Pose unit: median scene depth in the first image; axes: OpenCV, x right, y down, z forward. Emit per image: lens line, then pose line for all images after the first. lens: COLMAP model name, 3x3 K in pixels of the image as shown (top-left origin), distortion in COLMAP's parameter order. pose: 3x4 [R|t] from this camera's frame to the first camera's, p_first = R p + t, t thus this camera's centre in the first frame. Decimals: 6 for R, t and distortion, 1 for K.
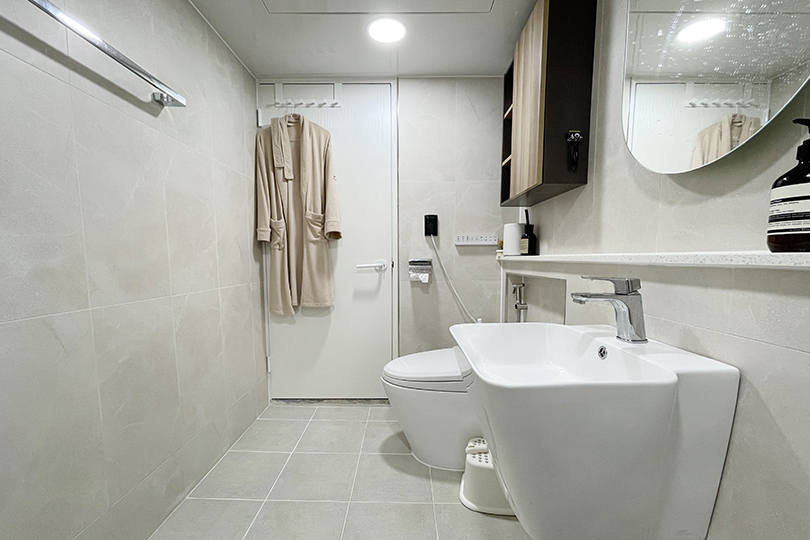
lens RADIAL K [[337.9, 0, 405.0], [0, 337.9, 270.0], [0, 0, 1]] dist [0.000576, -0.000001]
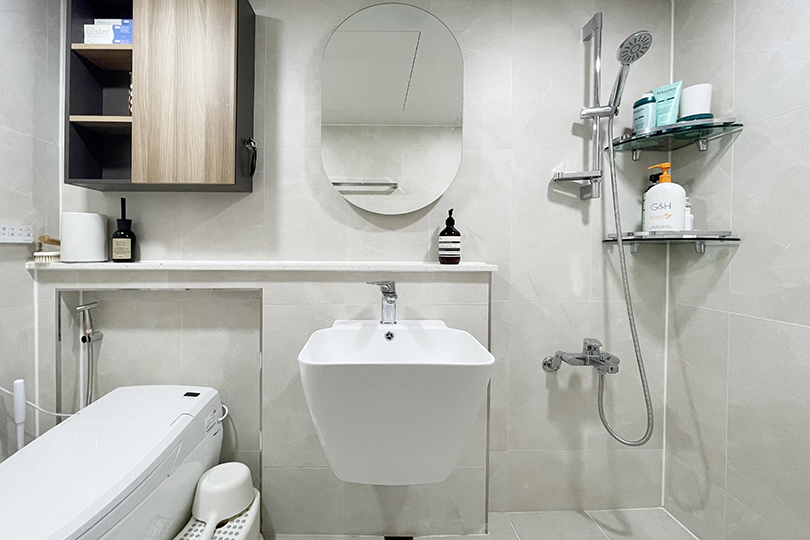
lens RADIAL K [[339.9, 0, 377.1], [0, 339.9, 262.6], [0, 0, 1]] dist [-0.025940, -0.000413]
pose [[-0.029297, -0.013339, 0.999482, -0.508941], [0.033000, 0.999353, 0.014304, -0.048973], [-0.999026, 0.033402, -0.028838, 0.695529]]
